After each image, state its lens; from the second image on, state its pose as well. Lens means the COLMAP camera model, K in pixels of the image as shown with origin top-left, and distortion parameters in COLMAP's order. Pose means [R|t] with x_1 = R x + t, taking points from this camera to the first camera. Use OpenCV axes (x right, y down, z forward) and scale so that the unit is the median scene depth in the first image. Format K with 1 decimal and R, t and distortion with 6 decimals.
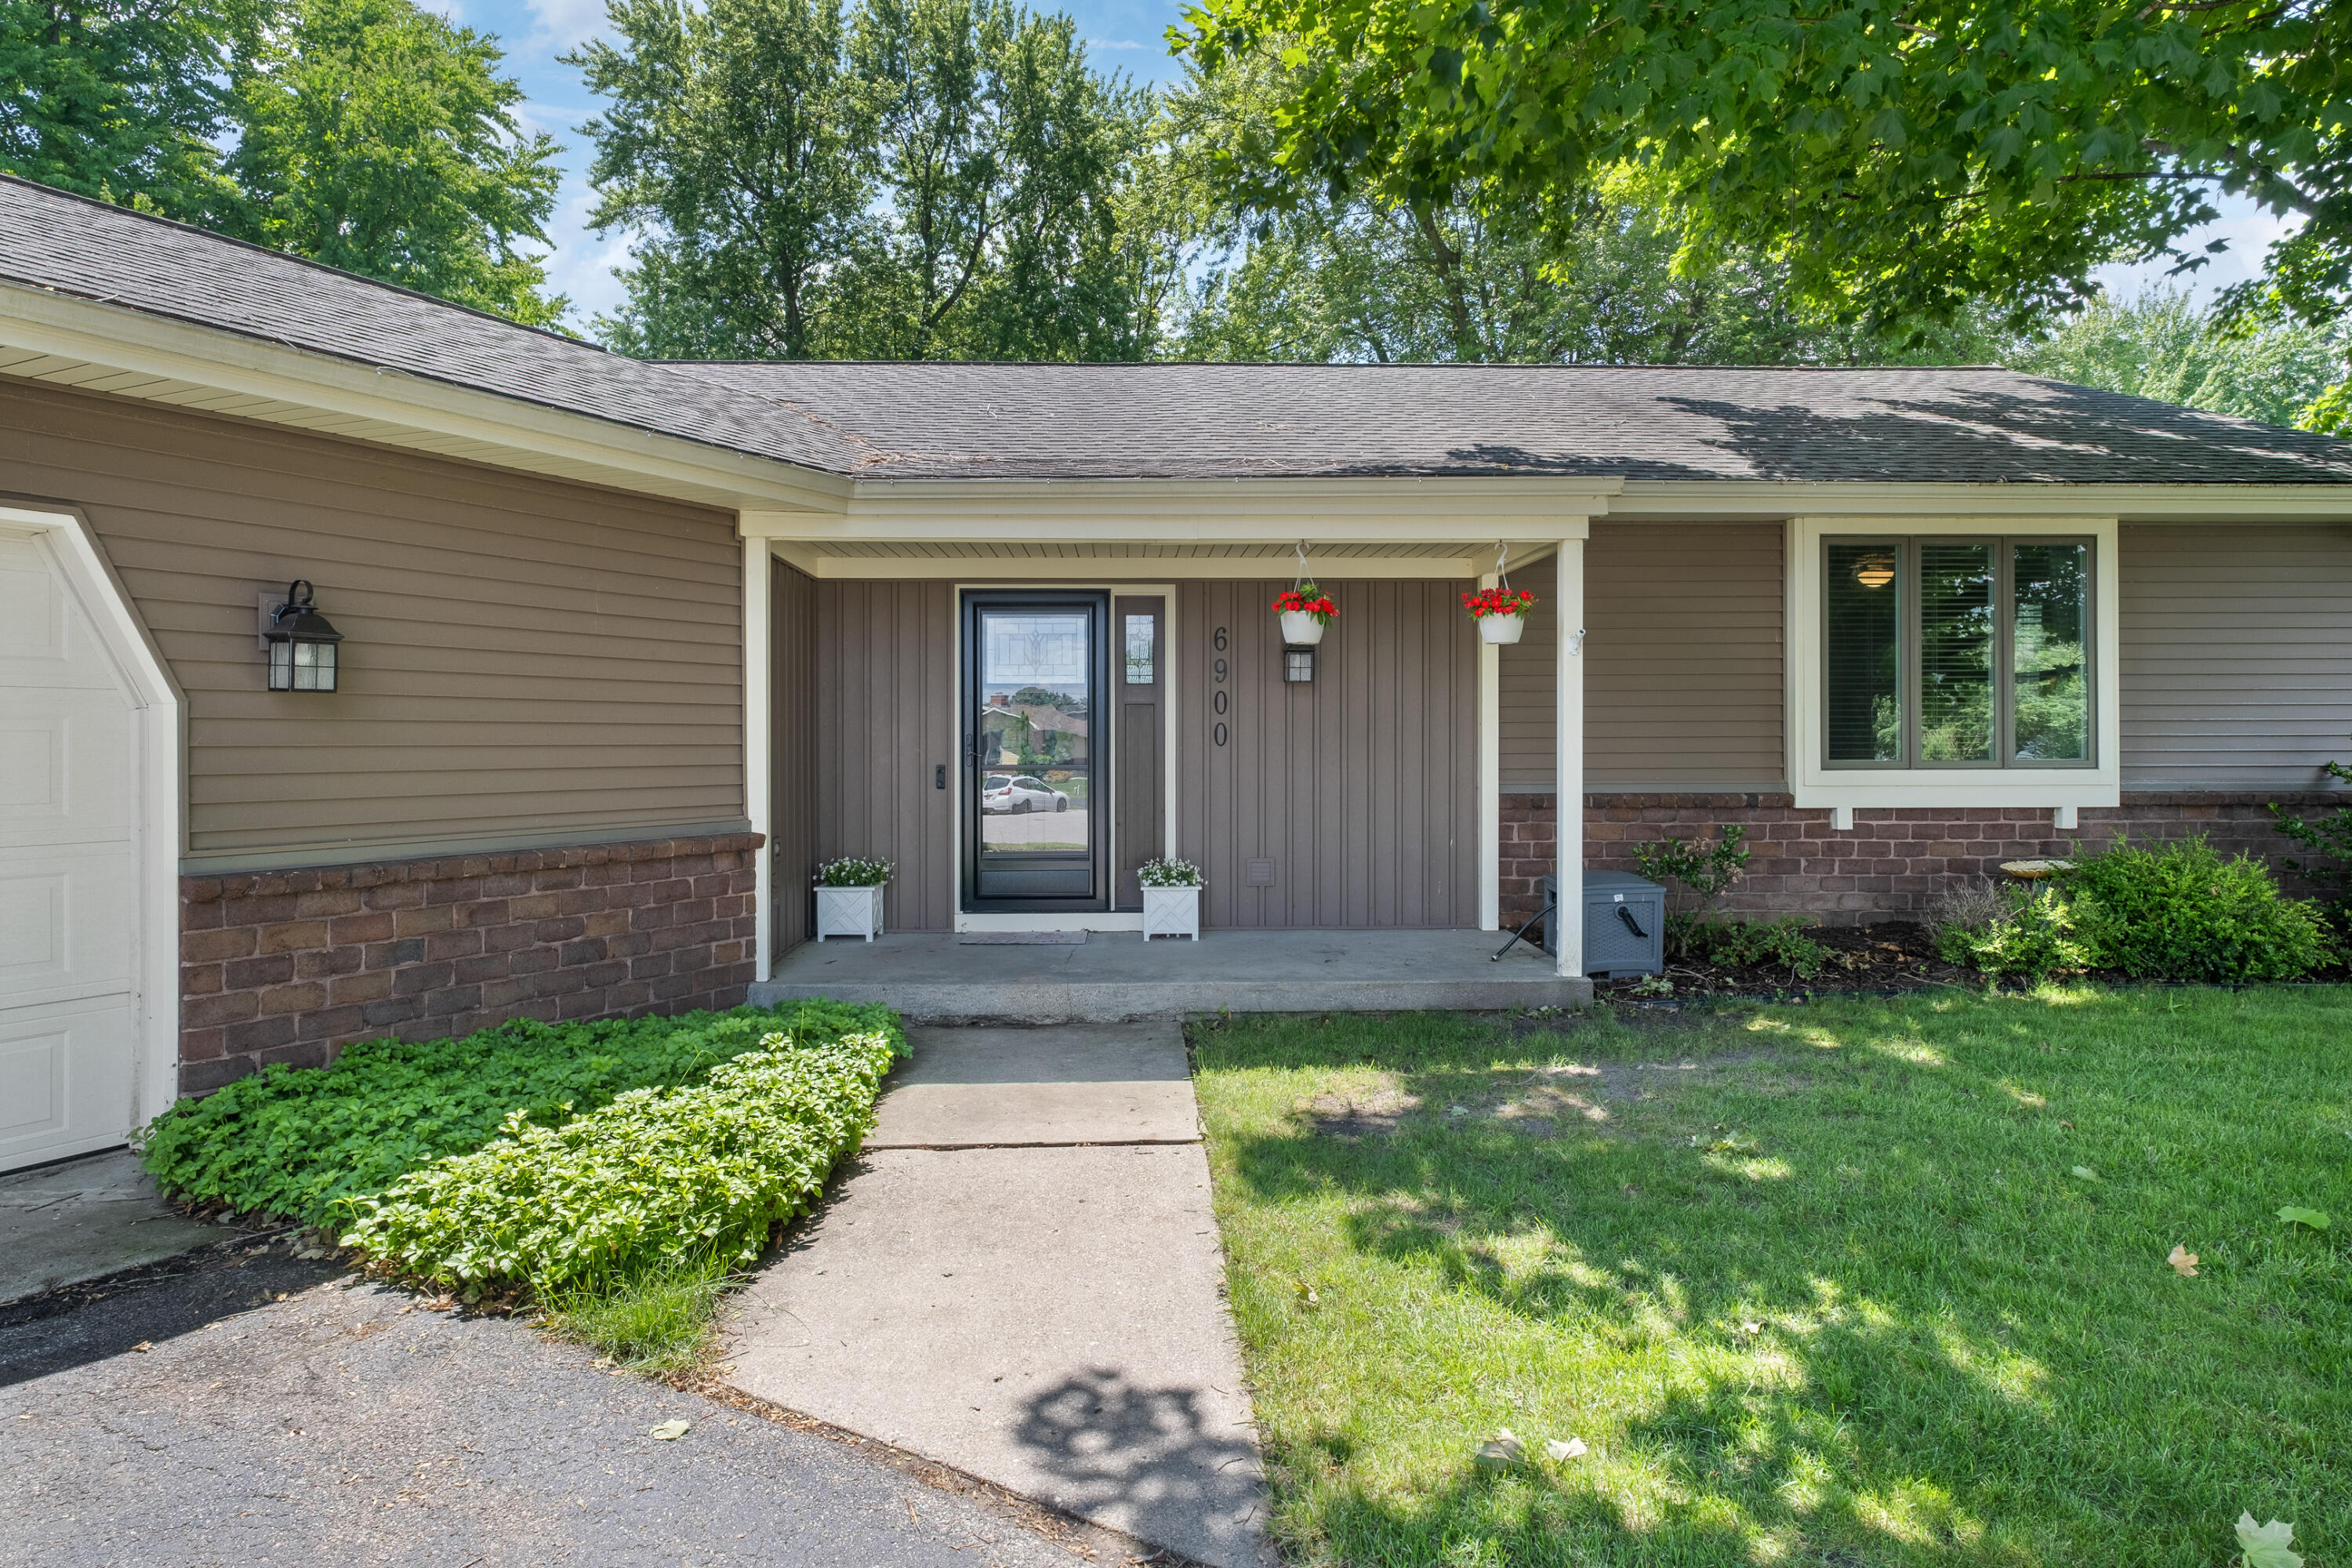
lens RADIAL K [[1352.7, 0, 1183.4], [0, 1352.7, 737.2], [0, 0, 1]] dist [0.006268, 0.000229]
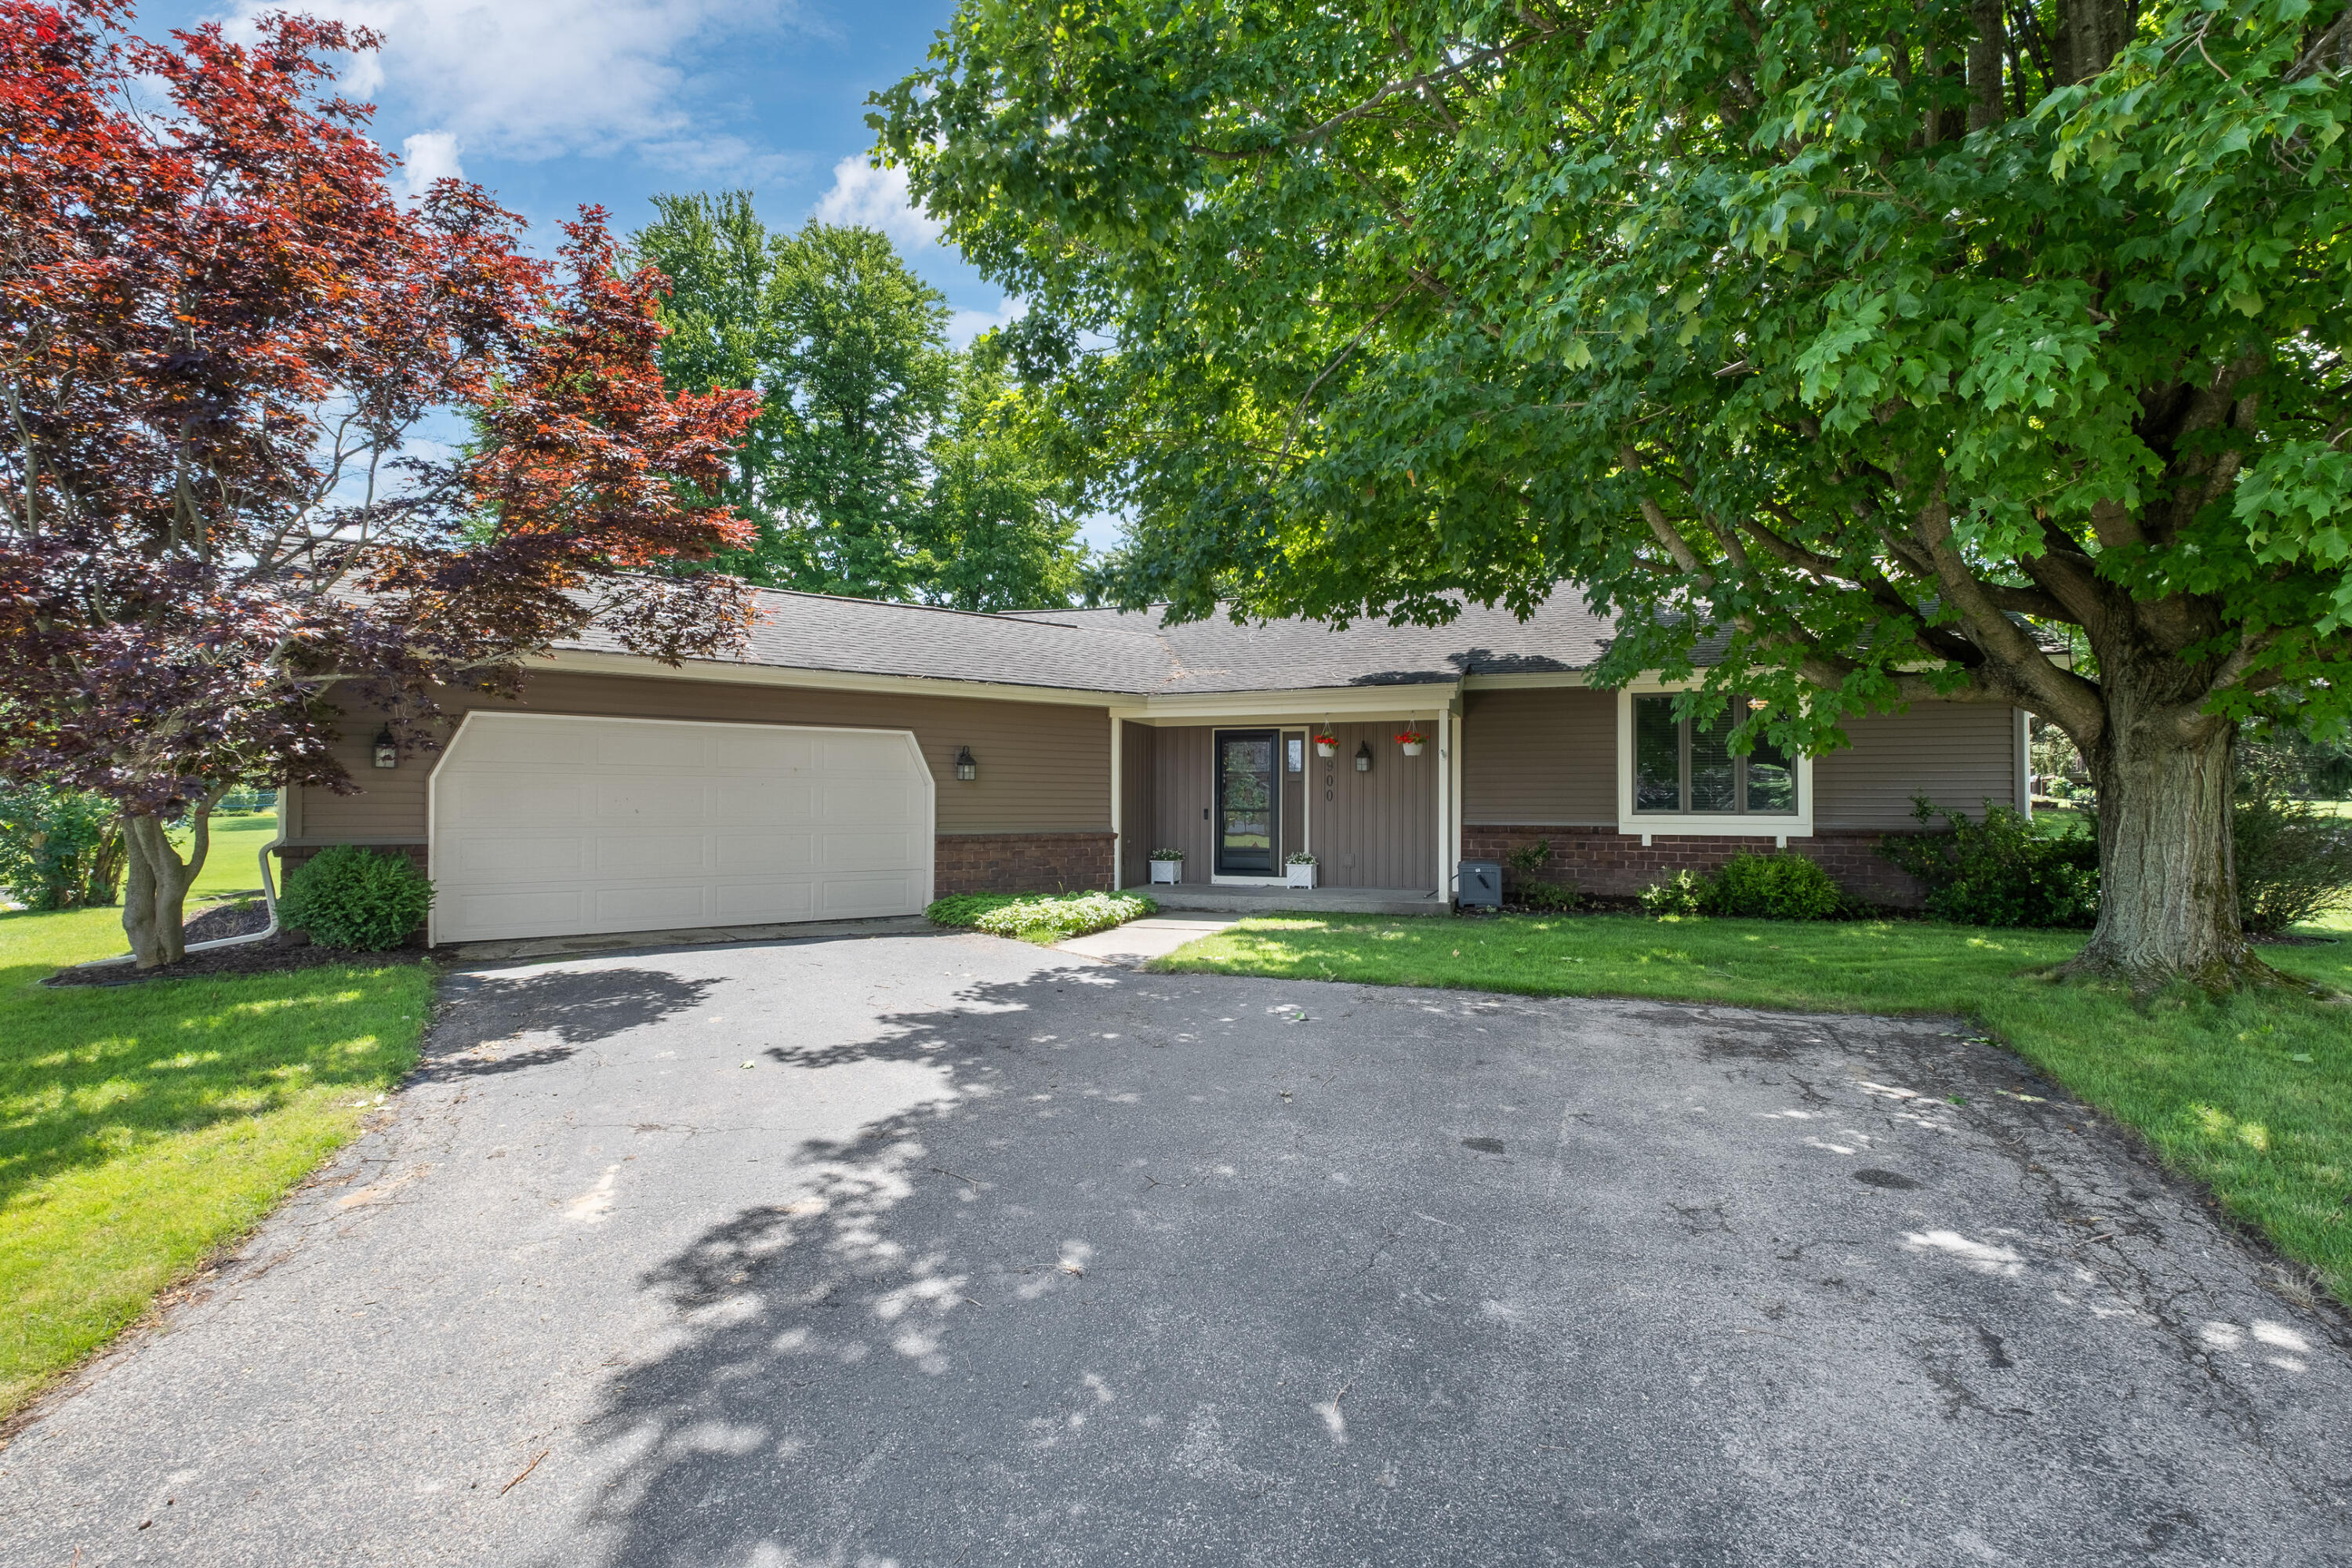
lens RADIAL K [[1132.7, 0, 1170.8], [0, 1132.7, 782.5], [0, 0, 1]] dist [-0.001598, -0.000850]
pose [[0.926386, -0.000763, -0.376574, 0.491083], [-0.005398, 0.999868, -0.015307, 0.006574], [0.376536, 0.016213, 0.926260, -0.789662]]
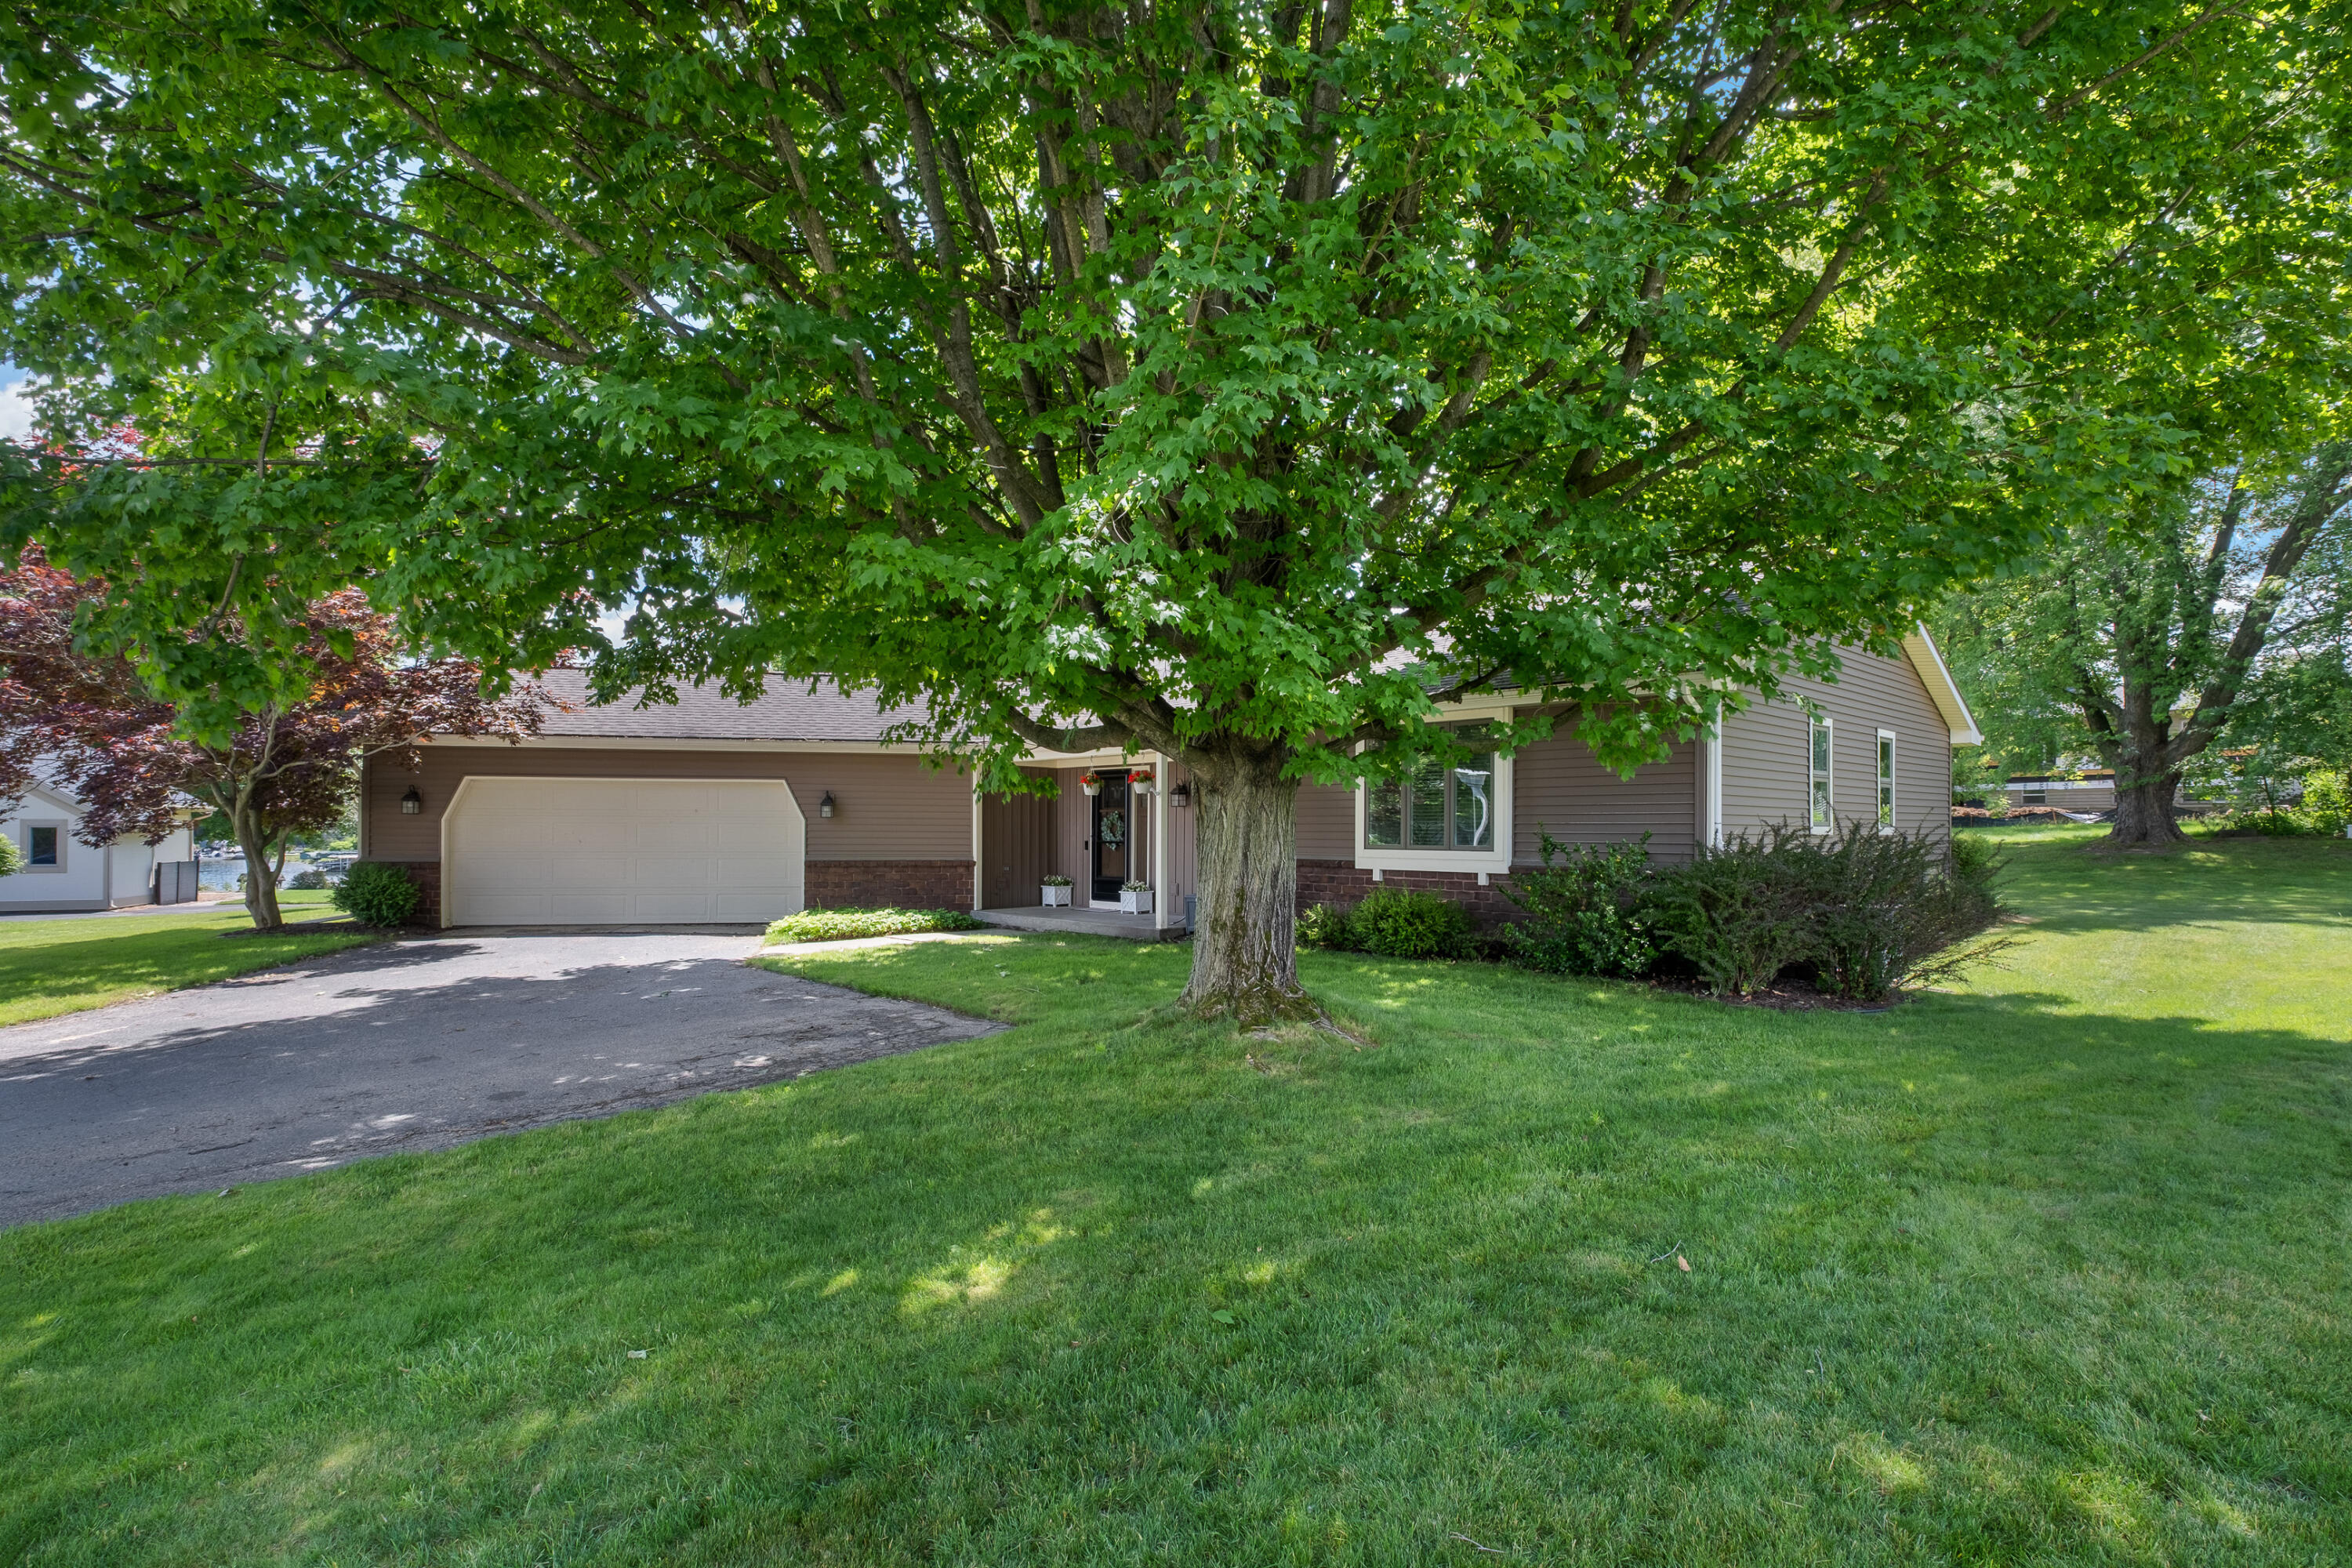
lens RADIAL K [[1165.9, 0, 1167.0], [0, 1165.9, 739.9], [0, 0, 1]] dist [0.000817, -0.001150]
pose [[0.649258, -0.052875, -0.758728, 1.634920], [-0.004170, 0.997318, -0.073071, -0.009080], [0.760557, 0.050606, 0.647296, -0.317662]]
